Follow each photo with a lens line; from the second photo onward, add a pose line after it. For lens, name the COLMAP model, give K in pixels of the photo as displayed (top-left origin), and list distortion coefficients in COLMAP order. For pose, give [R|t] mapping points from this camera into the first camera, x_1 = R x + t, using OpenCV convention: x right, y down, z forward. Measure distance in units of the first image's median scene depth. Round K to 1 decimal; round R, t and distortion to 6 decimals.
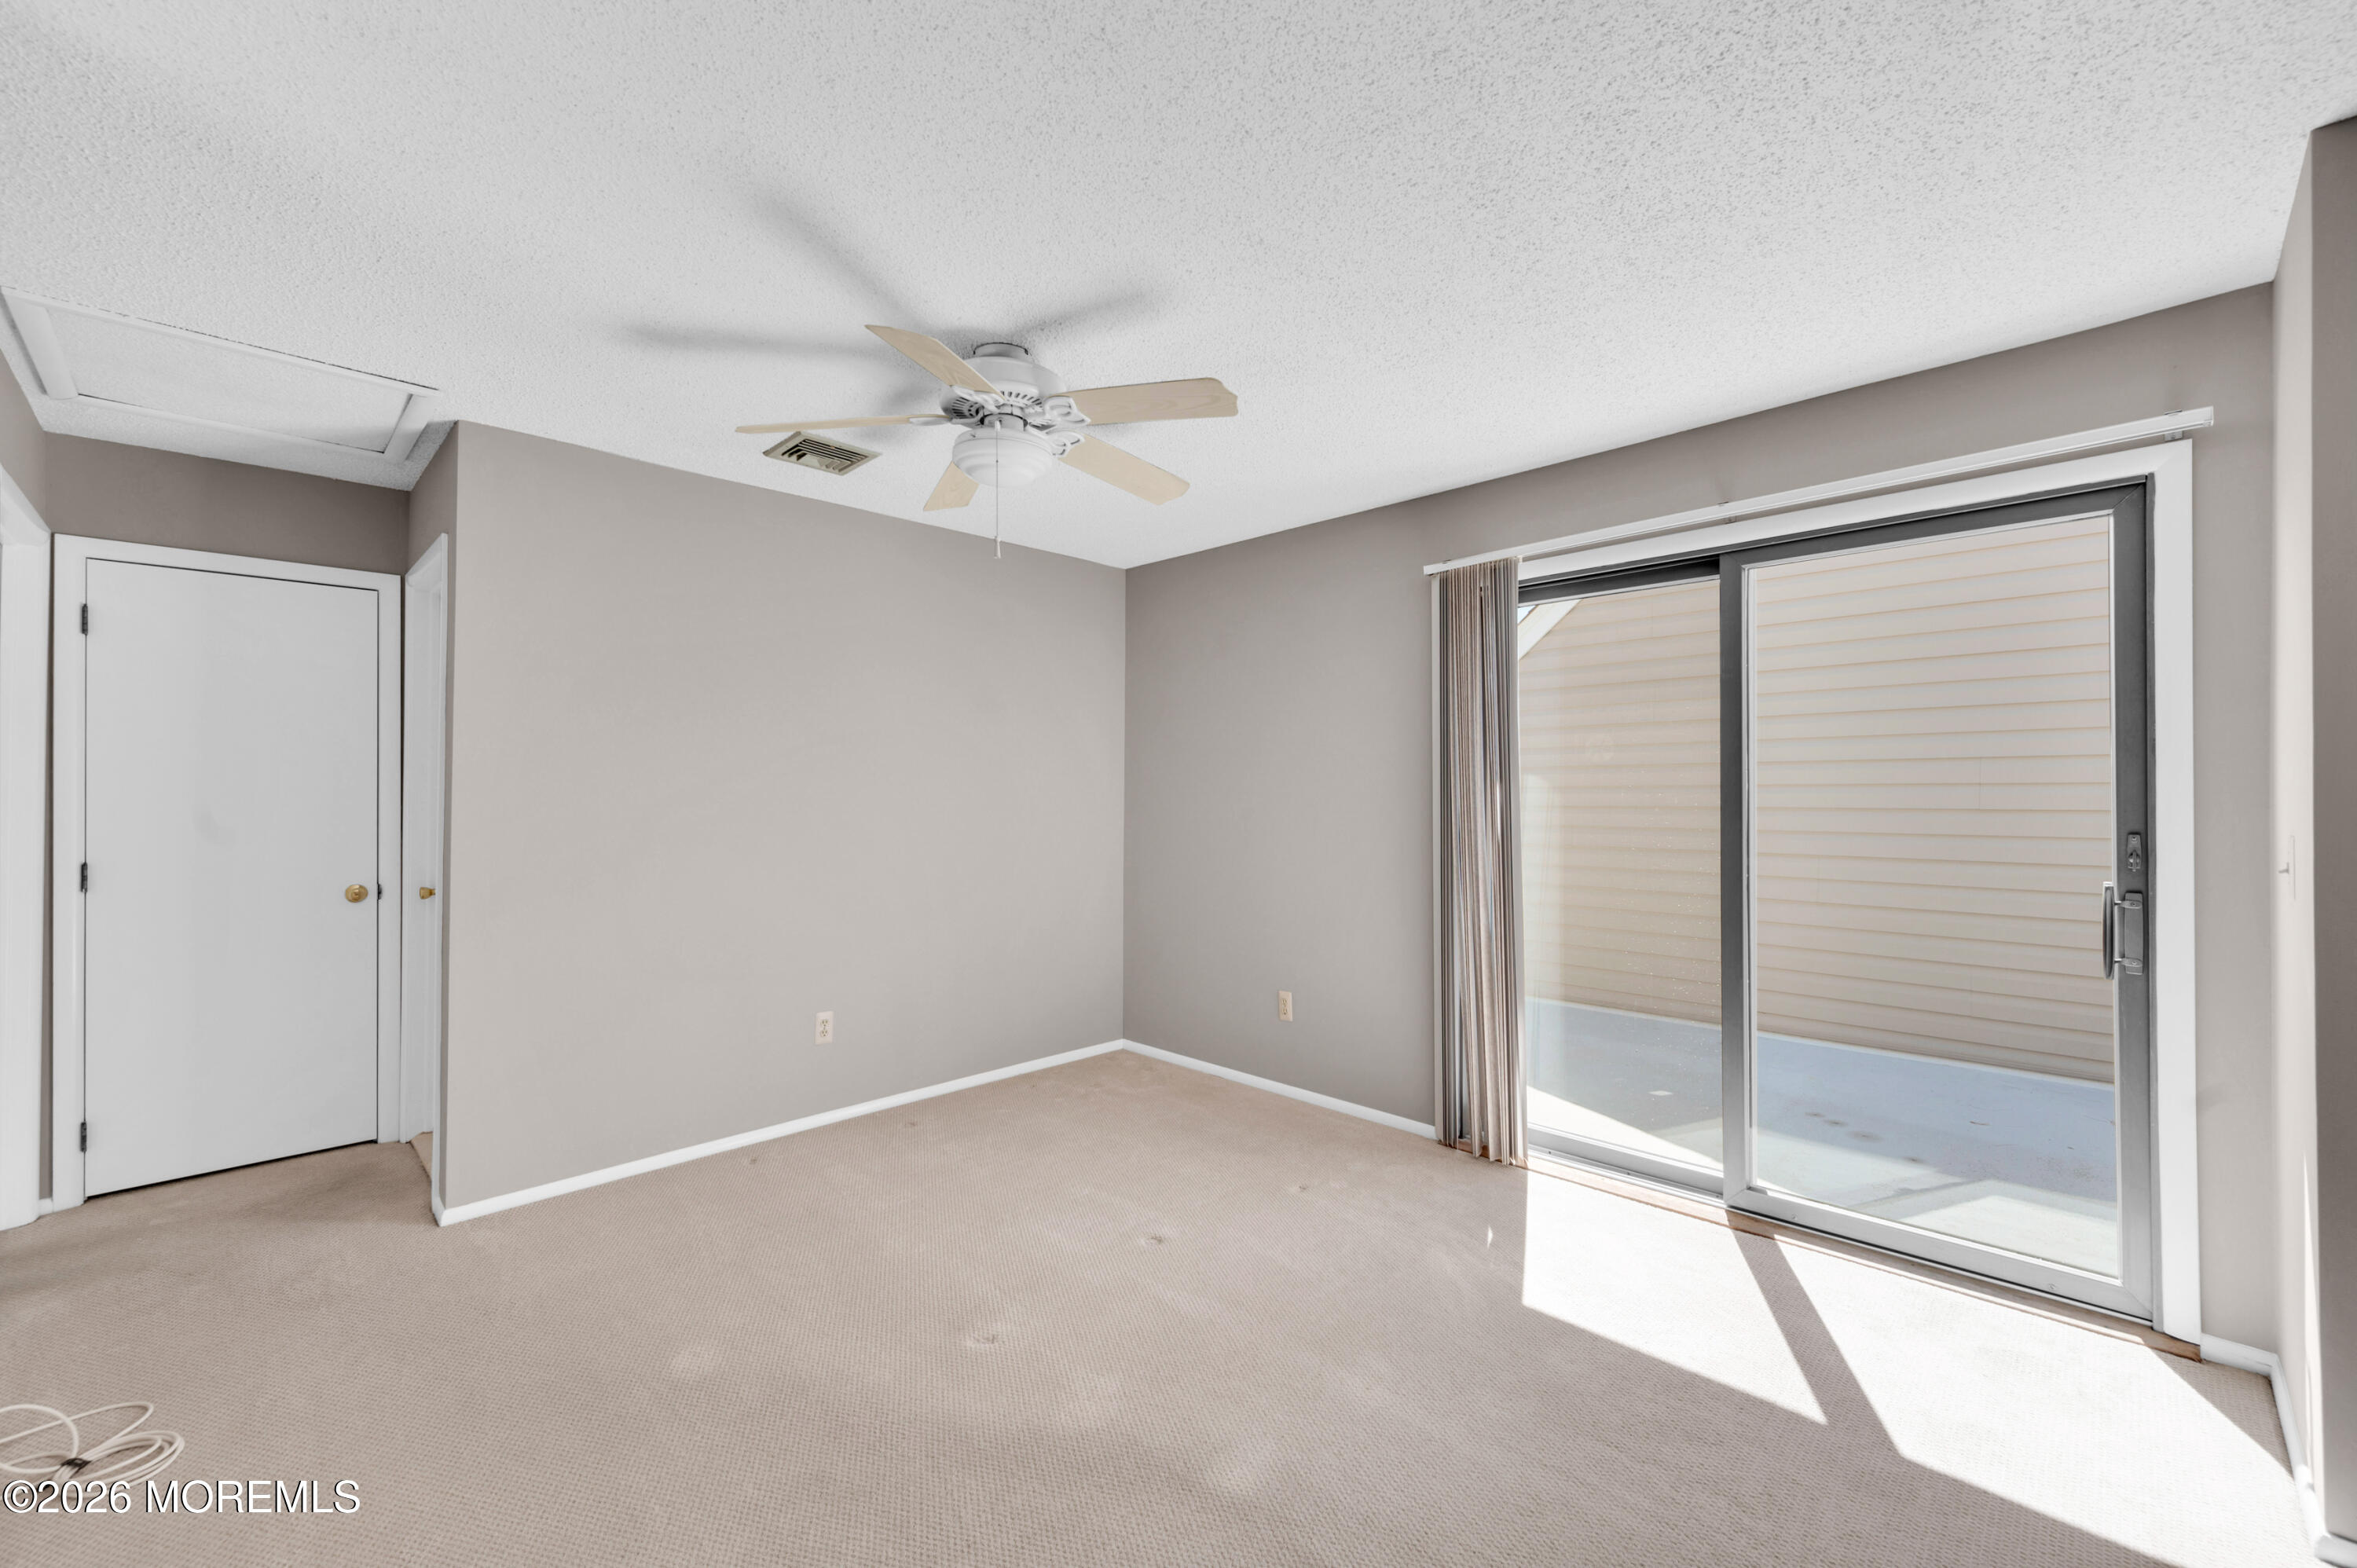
lens RADIAL K [[953.6, 0, 1183.6], [0, 953.6, 783.0], [0, 0, 1]] dist [-0.000139, 0.000145]
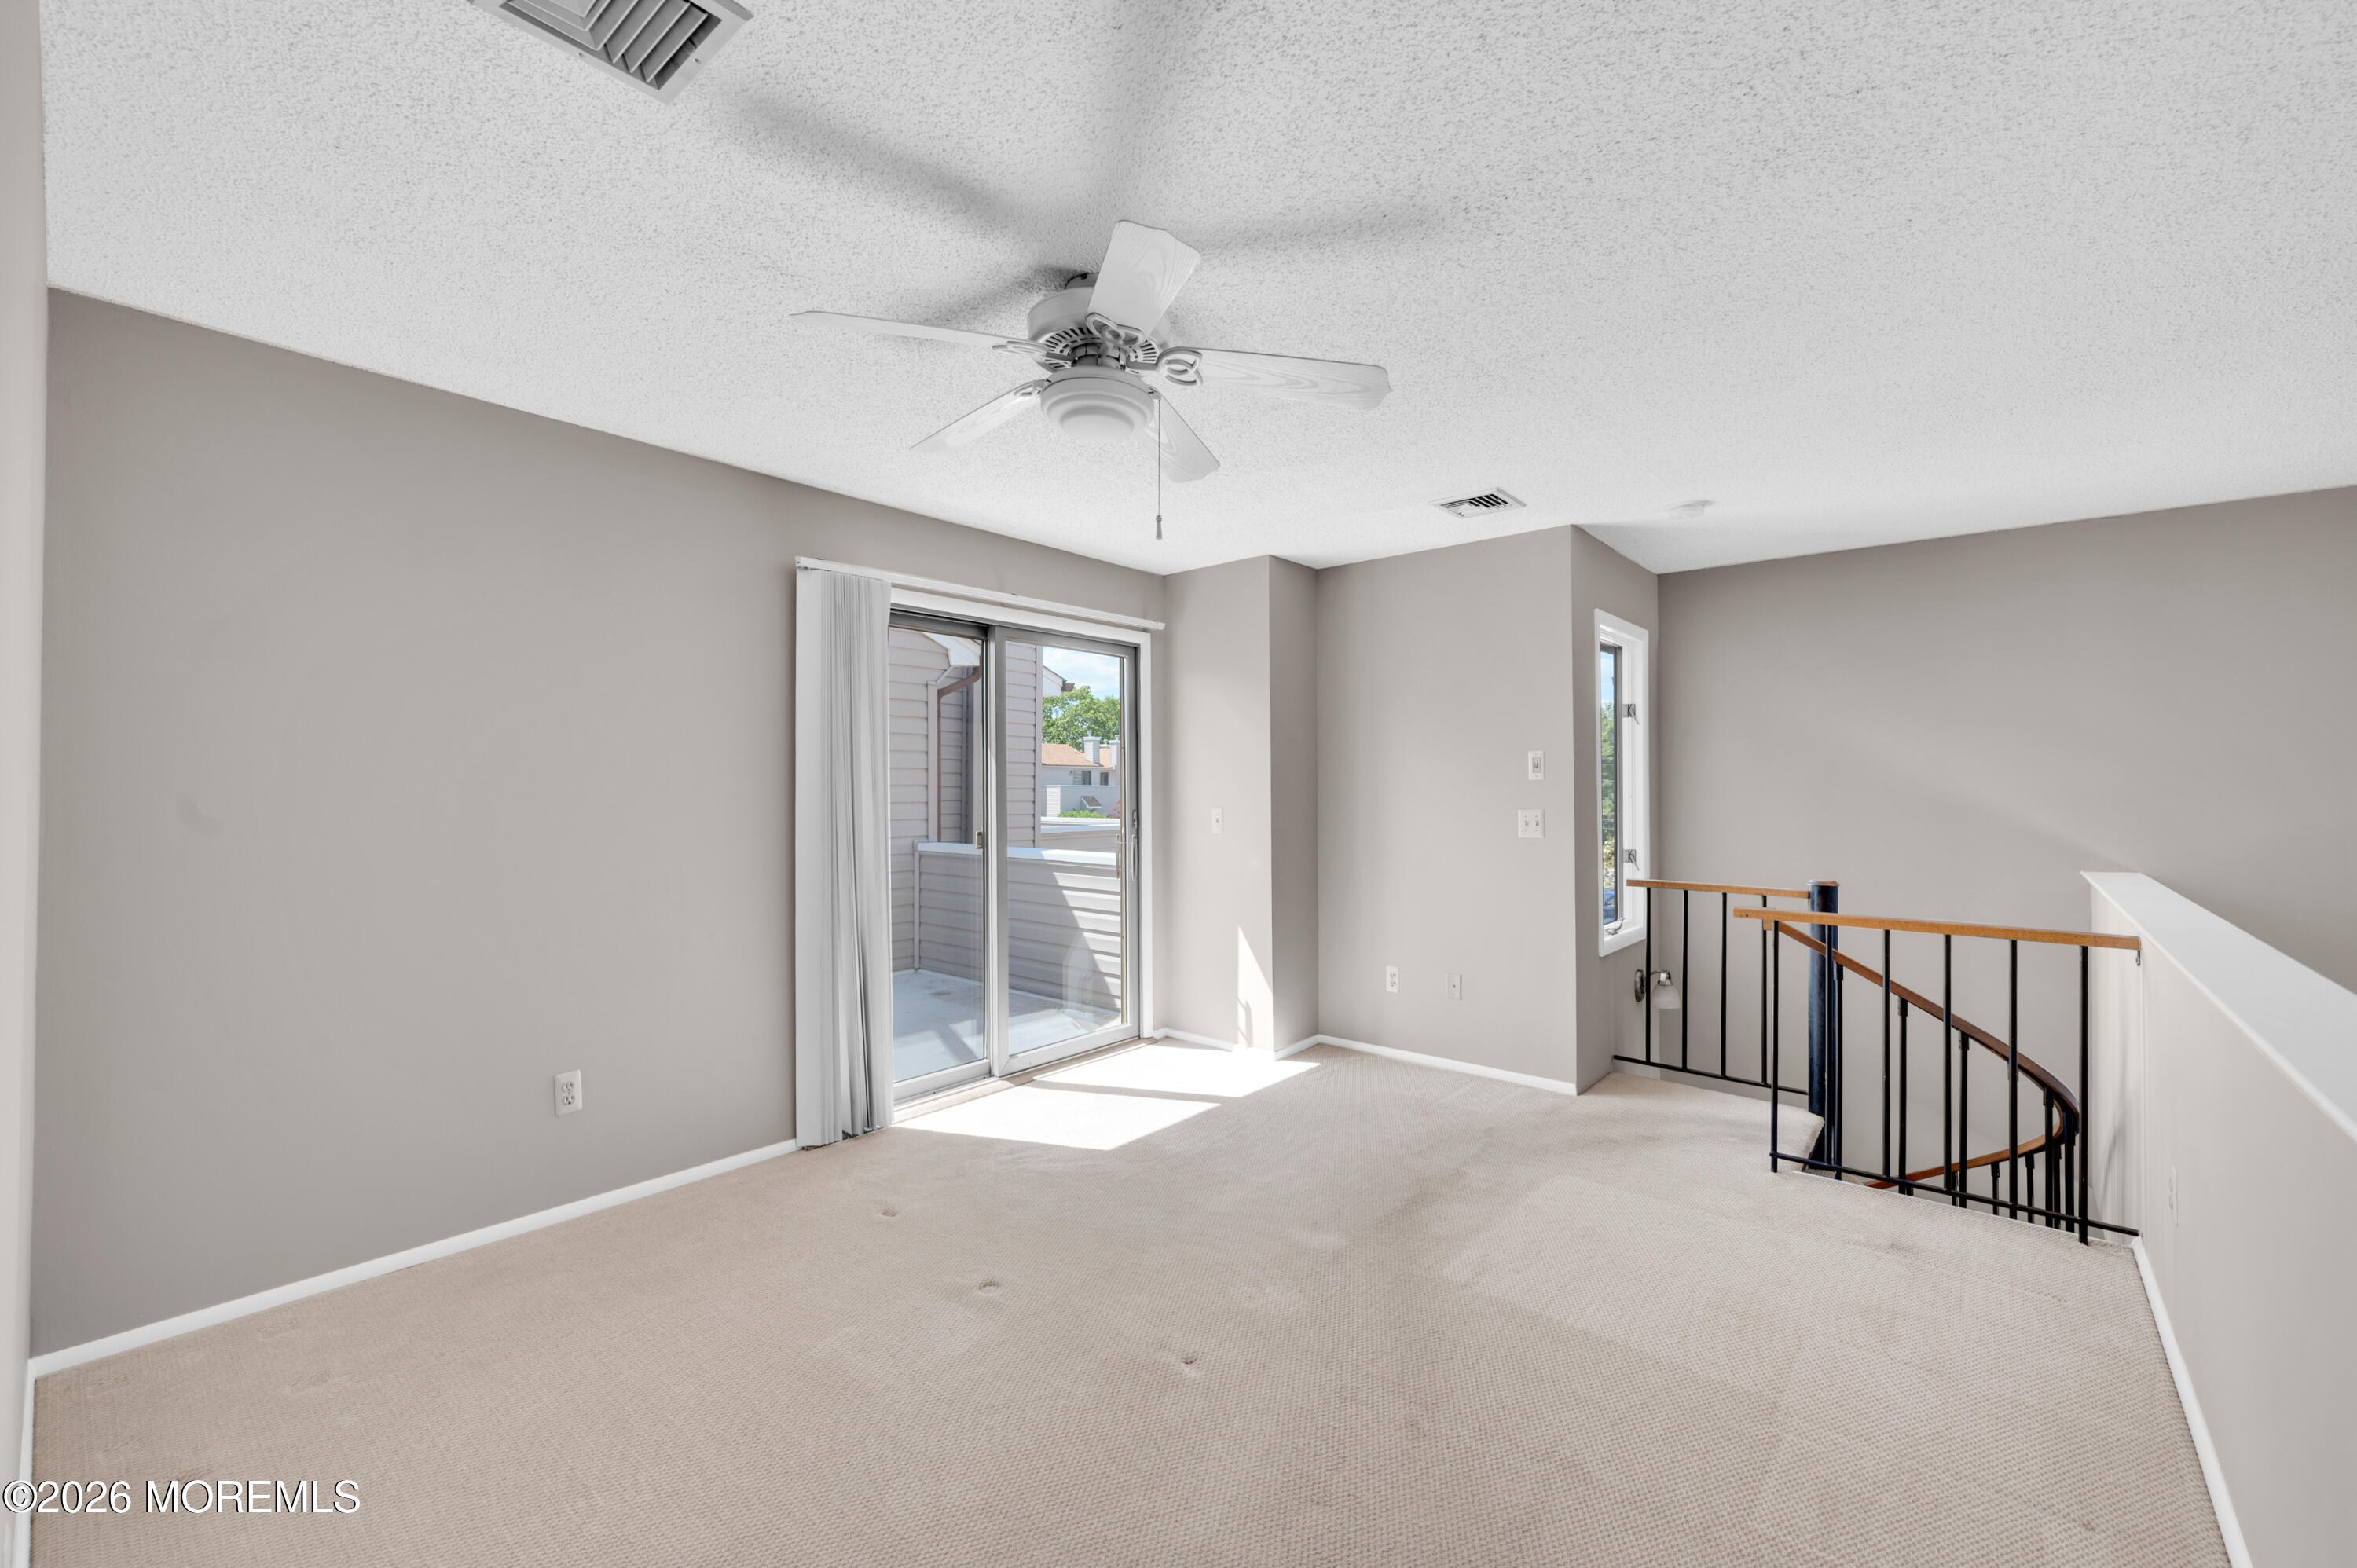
lens RADIAL K [[953.6, 0, 1177.6], [0, 953.6, 781.4], [0, 0, 1]] dist [-0.000139, 0.000145]
pose [[-0.081373, 0.013971, 0.996586, -1.014656], [-0.004390, 0.999887, -0.014375, 0.016192], [-0.996674, -0.005545, -0.081302, 0.958217]]
